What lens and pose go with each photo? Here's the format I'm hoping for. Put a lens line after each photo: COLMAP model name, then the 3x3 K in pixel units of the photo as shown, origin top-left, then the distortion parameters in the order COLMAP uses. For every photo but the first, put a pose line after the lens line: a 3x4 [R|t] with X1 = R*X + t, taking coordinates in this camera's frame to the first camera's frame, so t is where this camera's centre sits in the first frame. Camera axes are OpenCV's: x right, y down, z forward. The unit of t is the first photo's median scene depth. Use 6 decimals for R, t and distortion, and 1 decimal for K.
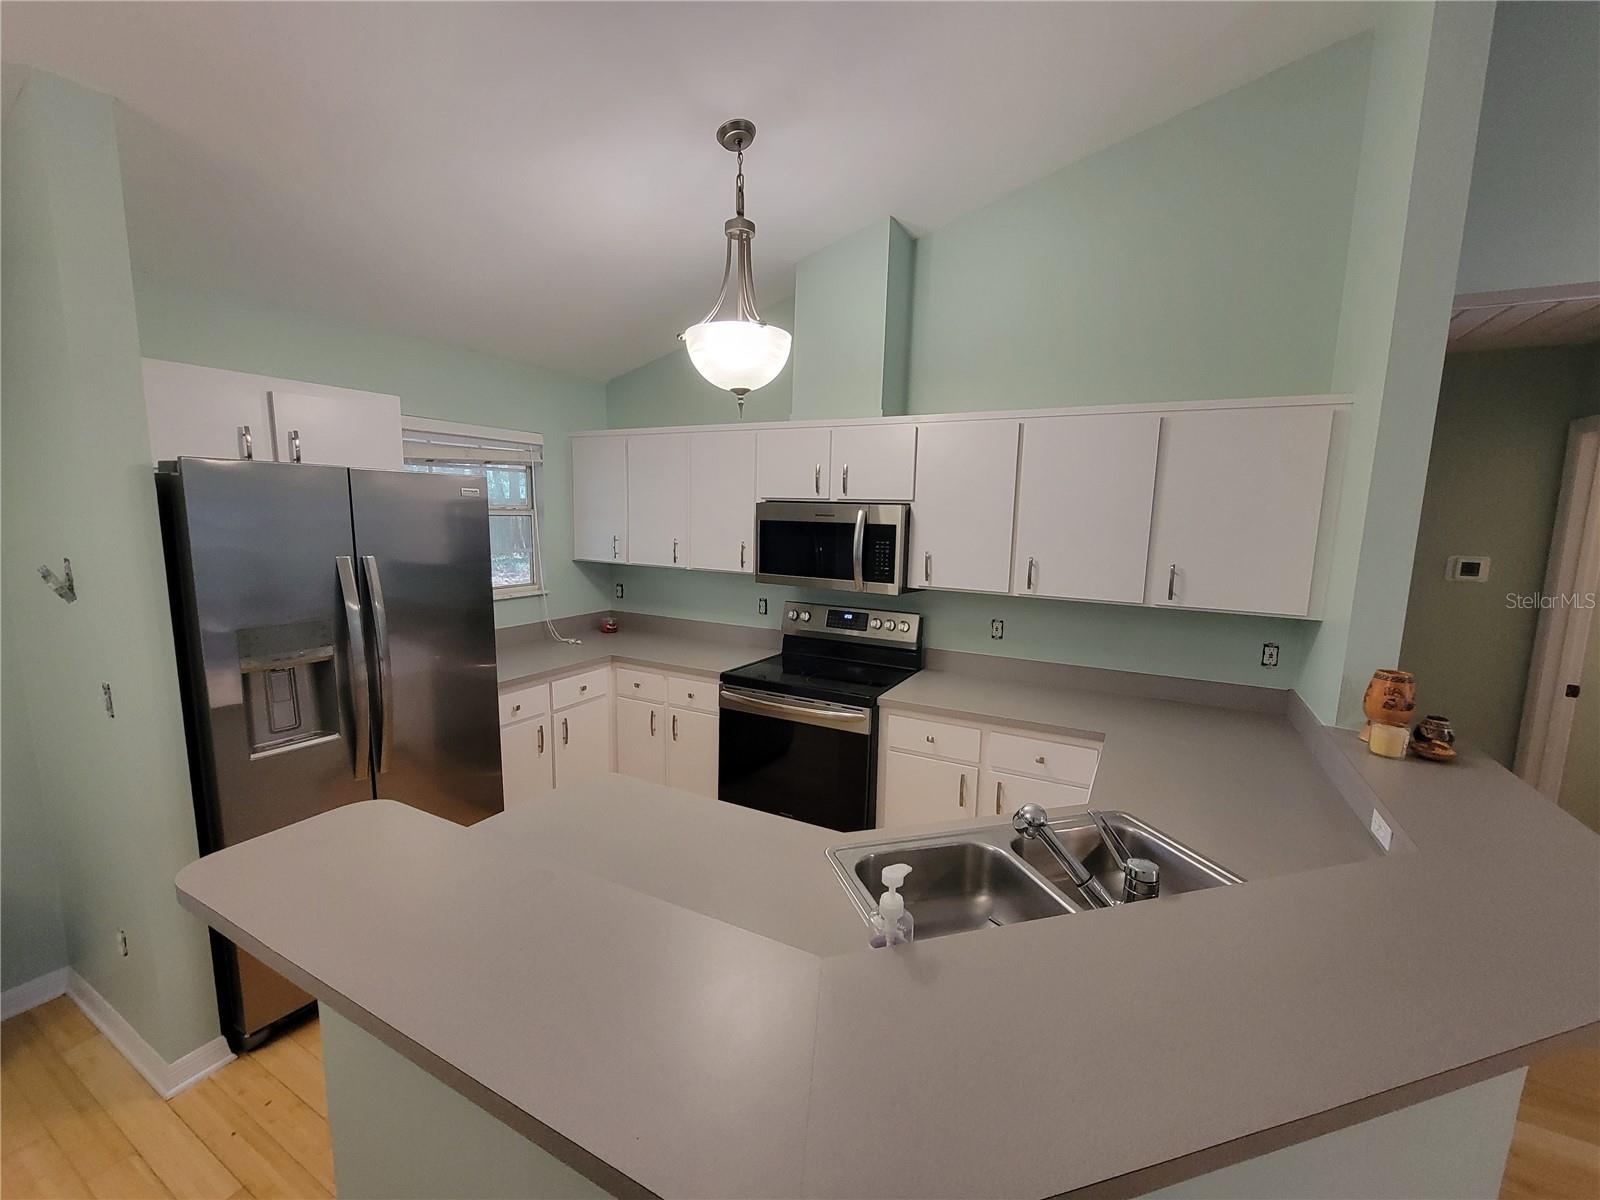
lens RADIAL K [[651.6, 0, 801.4], [0, 651.6, 604.6], [0, 0, 1]] dist [0.000319, -0.001656]
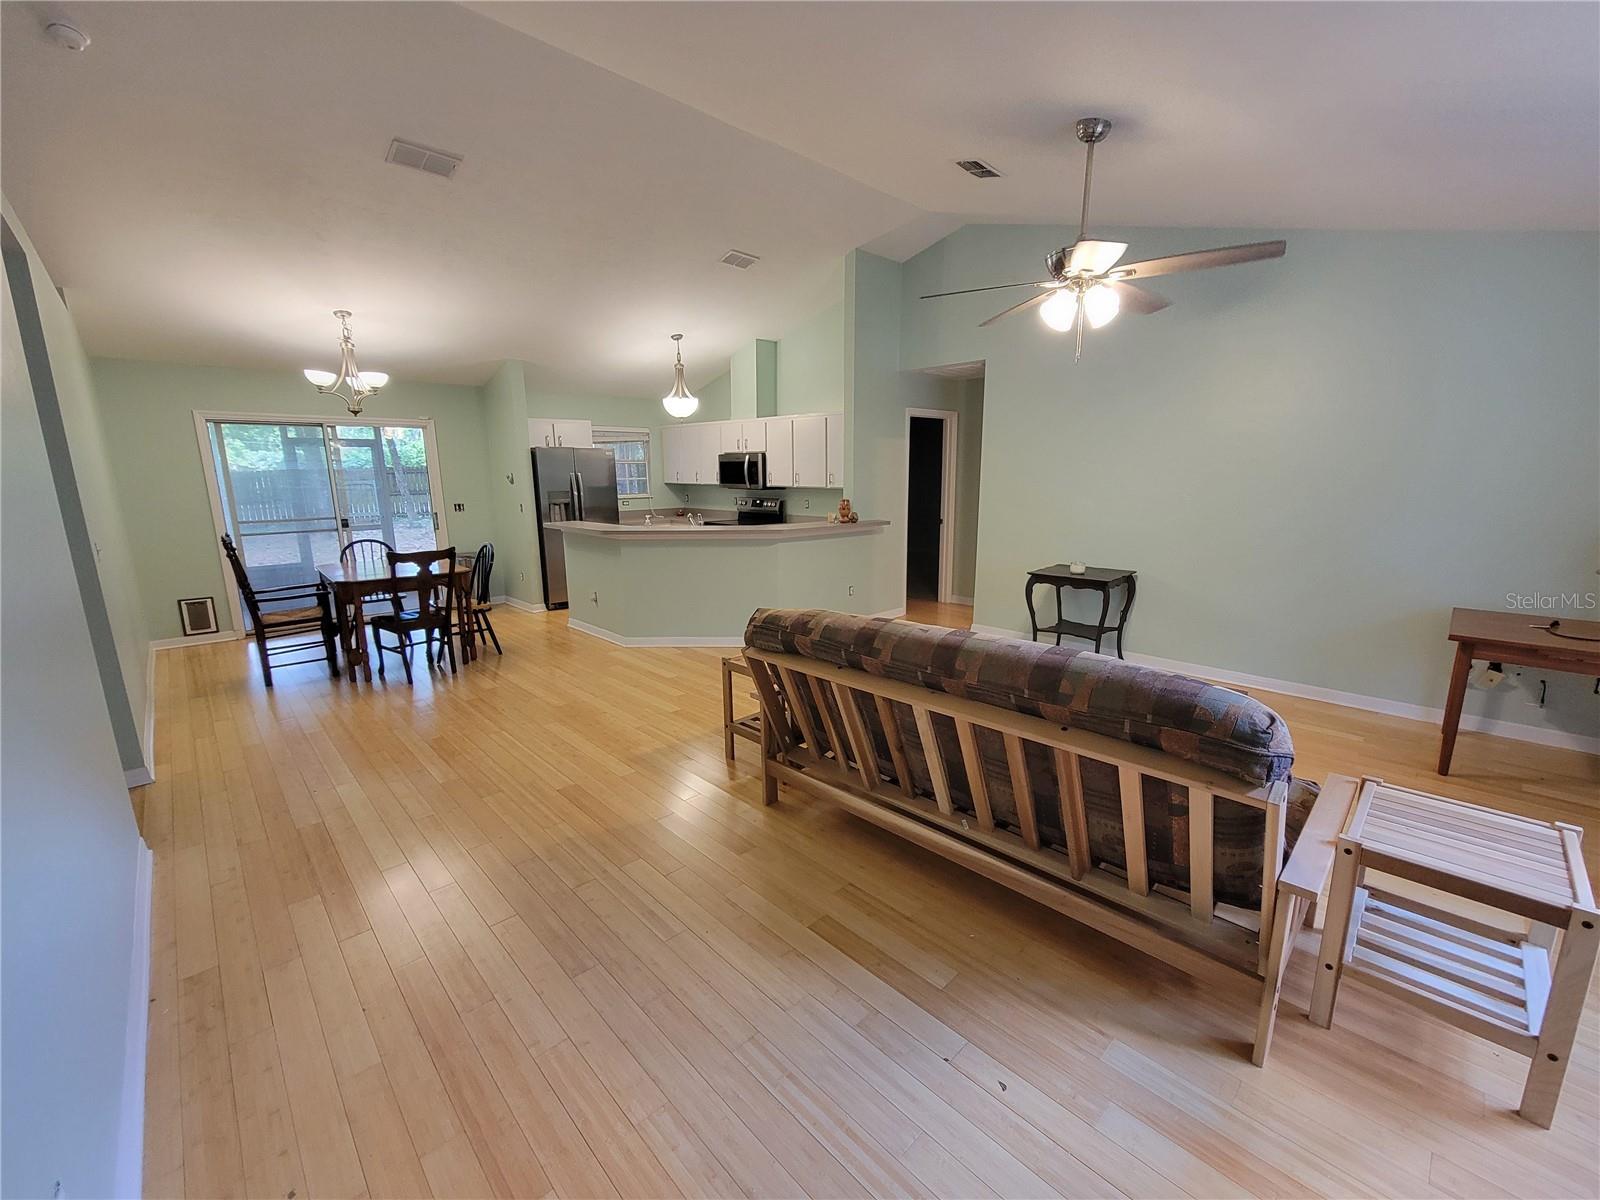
lens RADIAL K [[651.6, 0, 803.3], [0, 651.6, 601.0], [0, 0, 1]] dist [0.000319, -0.001656]
pose [[0.953978, 0.033392, -0.298010, 1.082888], [-0.016945, 0.998196, 0.057603, 0.272328], [0.299396, -0.049902, 0.952823, -1.398099]]
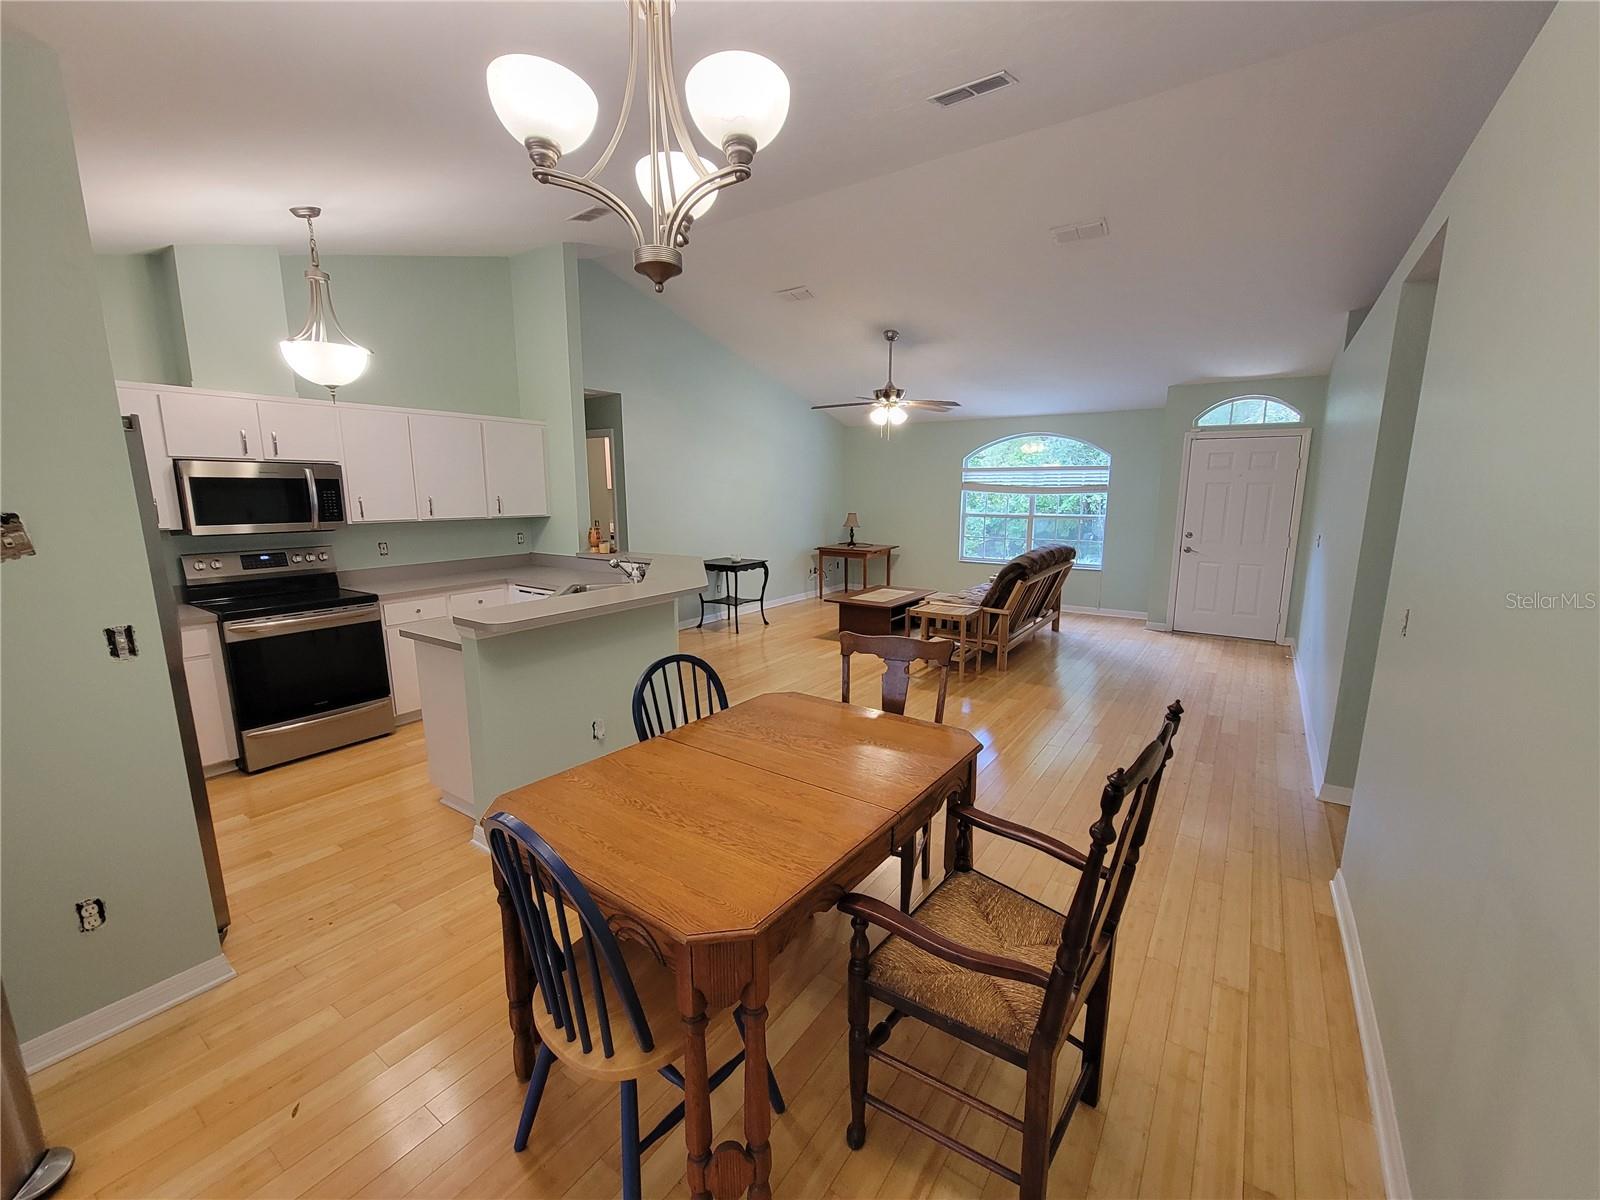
lens RADIAL K [[651.6, 0, 797.9], [0, 651.6, 594.9], [0, 0, 1]] dist [0.000319, -0.001656]
pose [[0.110919, -0.179725, 0.977444, -1.161959], [0.145831, 0.975810, 0.162876, 0.038246], [-0.983072, 0.124476, 0.134445, -0.145685]]
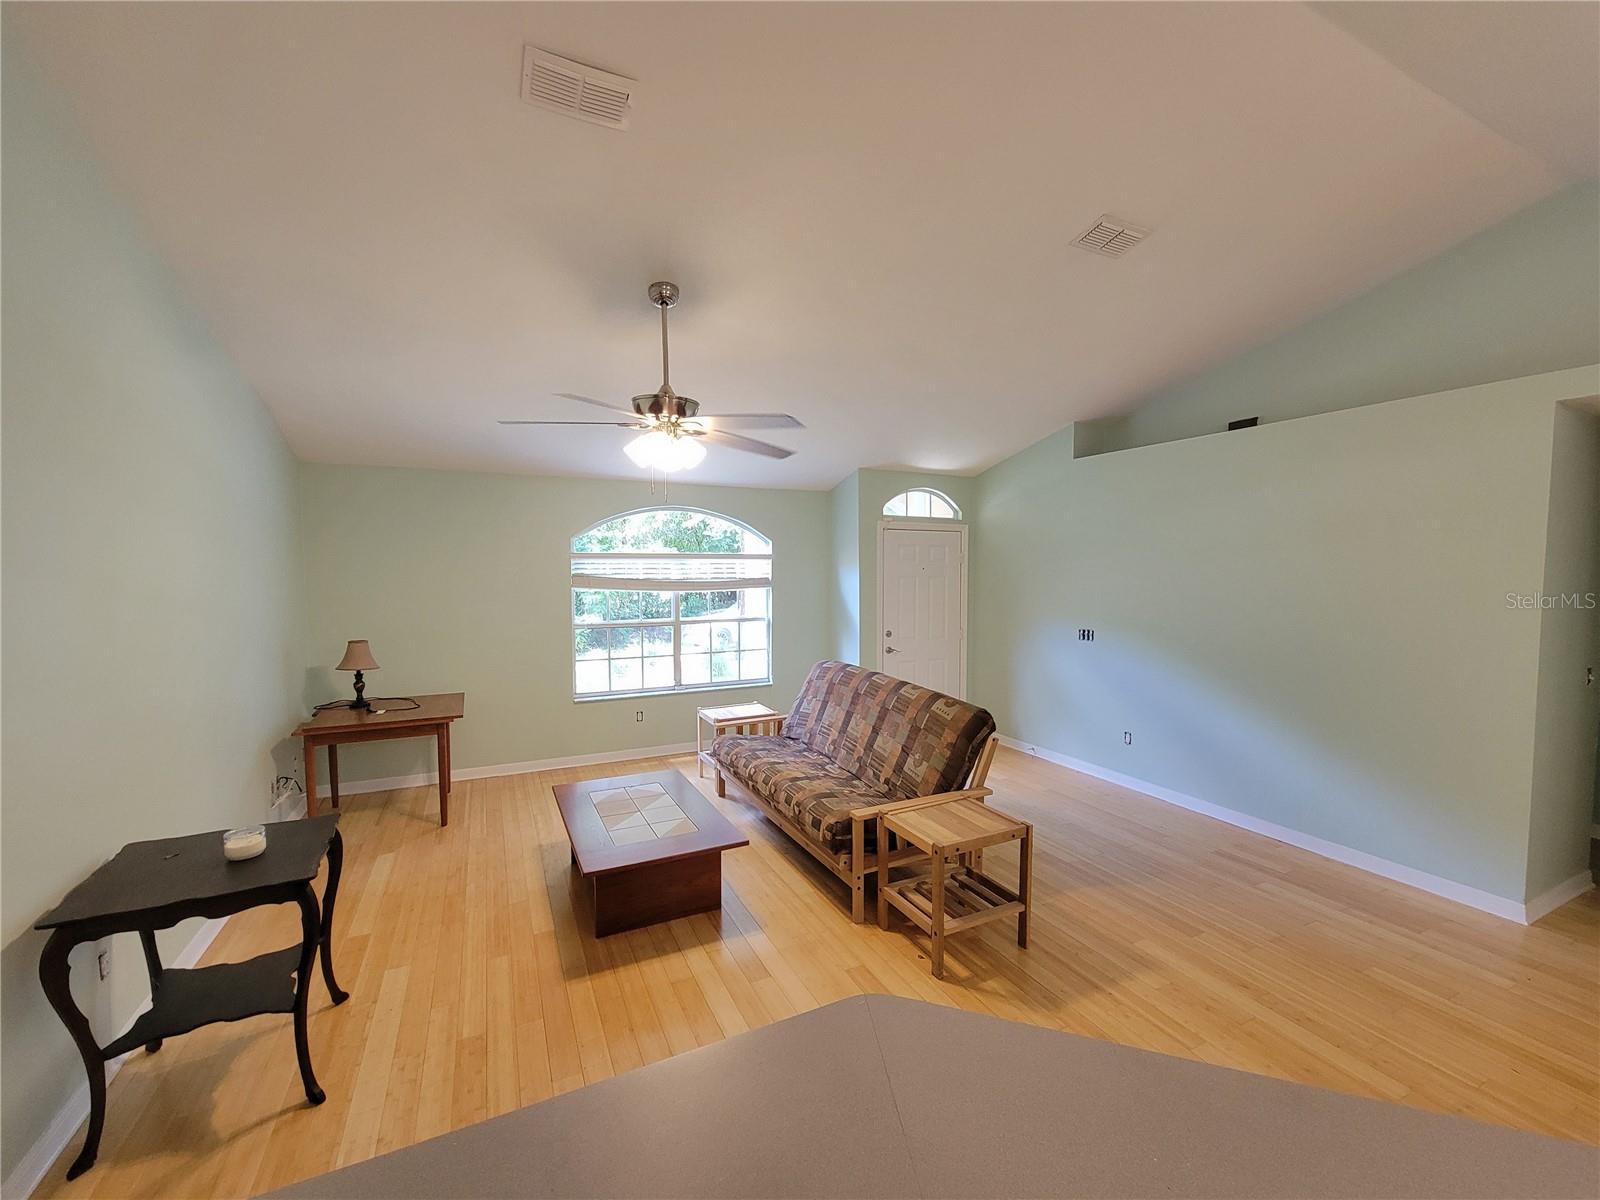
lens RADIAL K [[651.6, 0, 803.8], [0, 651.6, 600.5], [0, 0, 1]] dist [0.000319, -0.001656]
pose [[-0.817155, -0.046604, 0.574530, 0.334085], [0.068737, 0.981735, 0.177400, -0.080756], [-0.572304, 0.184455, -0.799027, 0.571257]]
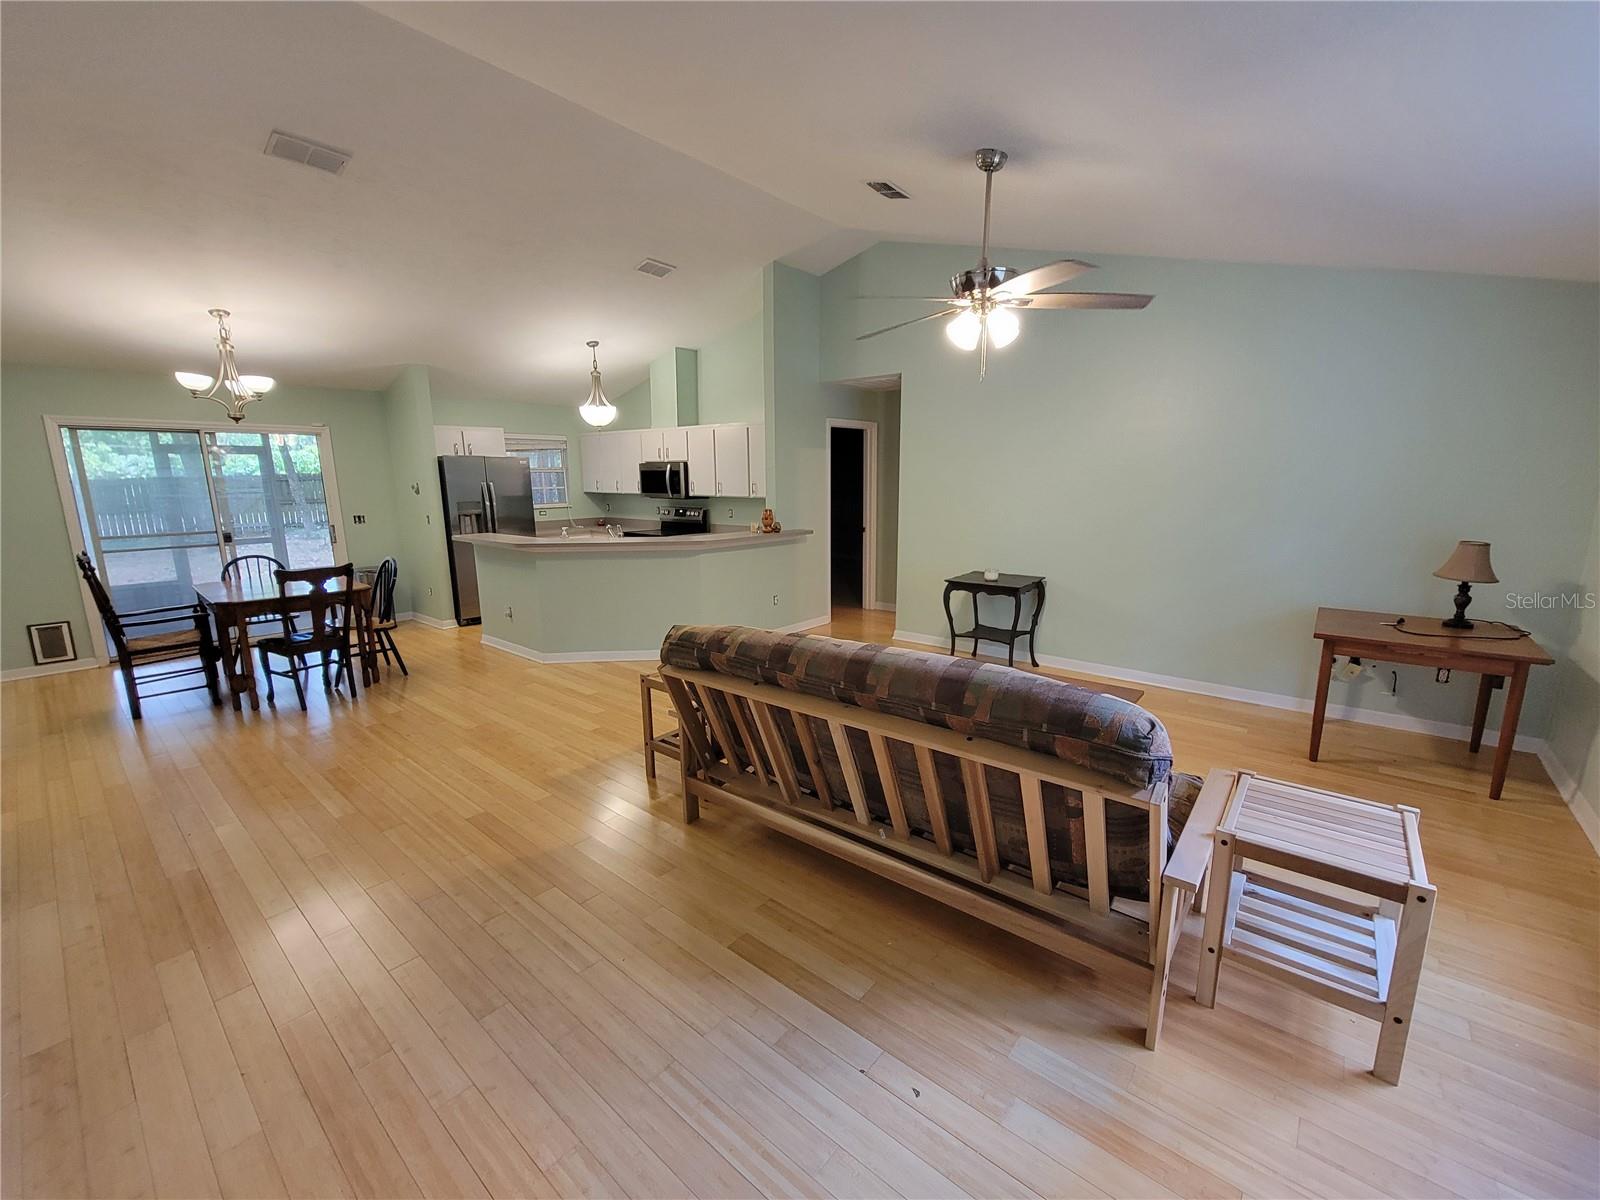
lens RADIAL K [[651.6, 0, 801.4], [0, 651.6, 601.7], [0, 0, 1]] dist [0.000319, -0.001656]
pose [[0.980130, 0.011928, -0.197998, 1.102463], [-0.002214, 0.998786, 0.049210, 0.258631], [0.198345, -0.047794, 0.978966, -1.395143]]
